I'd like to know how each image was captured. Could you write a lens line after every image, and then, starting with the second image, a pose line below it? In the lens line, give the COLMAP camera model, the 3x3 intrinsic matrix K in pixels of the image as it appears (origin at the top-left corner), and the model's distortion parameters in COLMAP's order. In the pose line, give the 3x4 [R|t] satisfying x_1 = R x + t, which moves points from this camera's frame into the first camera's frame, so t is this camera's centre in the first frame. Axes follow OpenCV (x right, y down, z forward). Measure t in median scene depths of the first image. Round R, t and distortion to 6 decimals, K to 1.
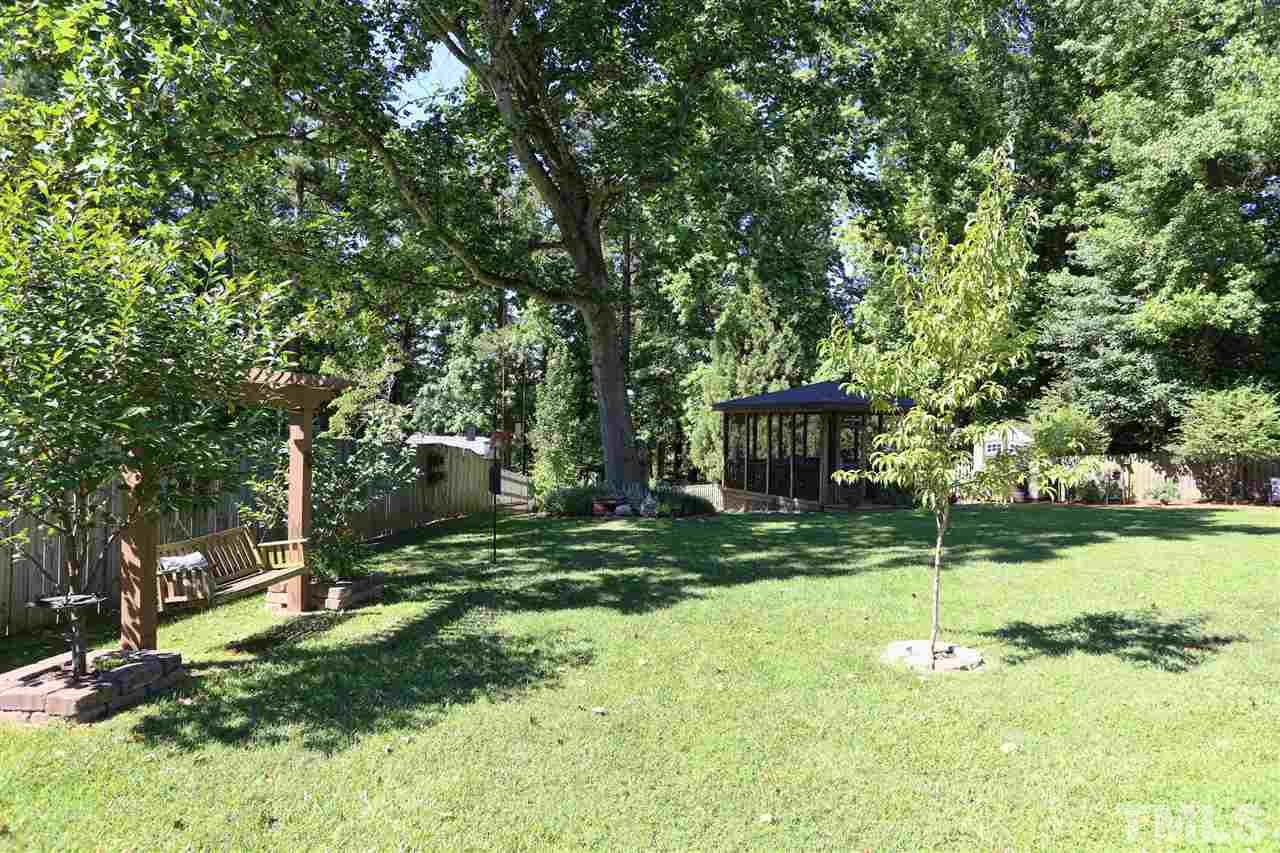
lens RADIAL K [[691.0, 0, 620.4], [0, 691.0, 418.2], [0, 0, 1]] dist [-0.071551, 0.055146]
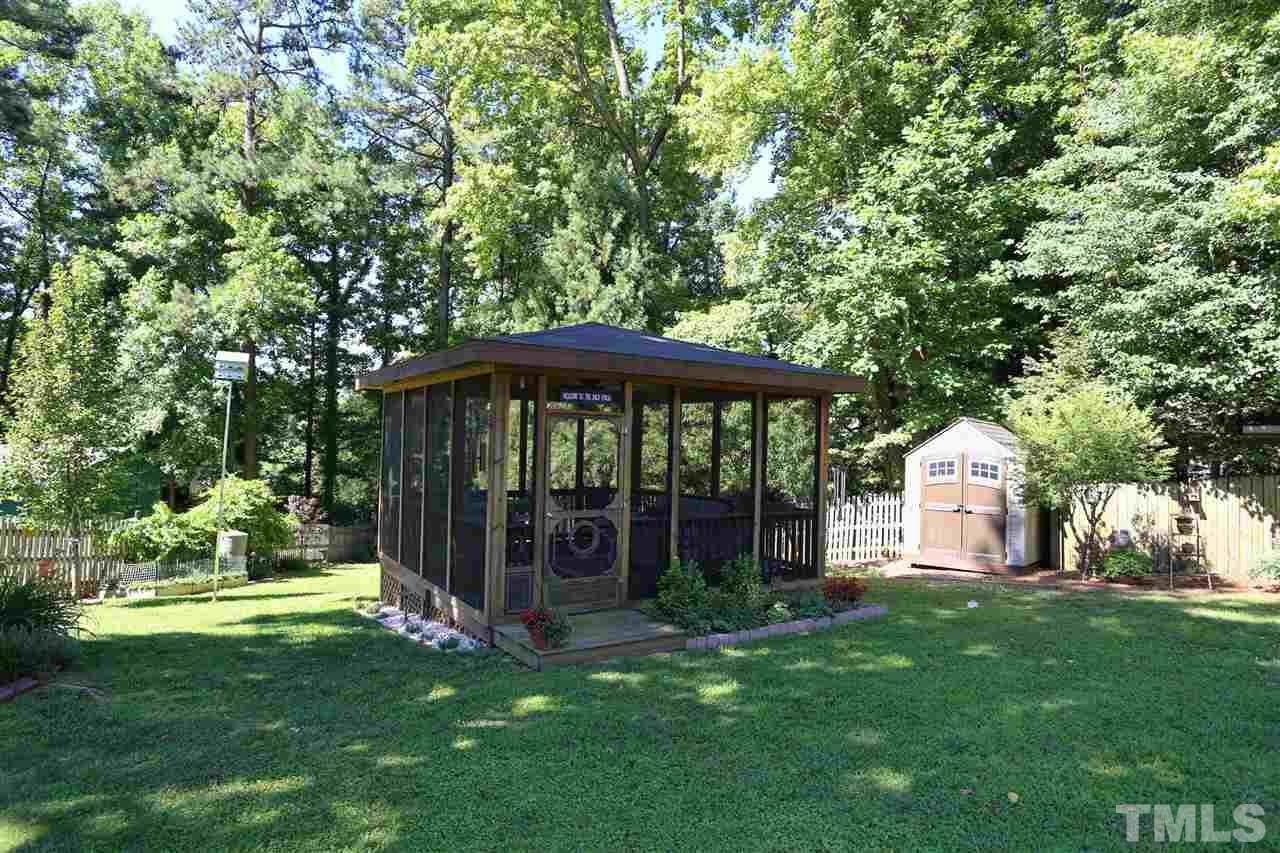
lens RADIAL K [[691.0, 0, 620.4], [0, 691.0, 418.2], [0, 0, 1]] dist [-0.071551, 0.055146]
pose [[0.997688, 0.005310, 0.067747, 0.281141], [-0.003561, 0.999658, -0.025909, 0.019710], [-0.067862, 0.025608, 0.997366, 0.518299]]
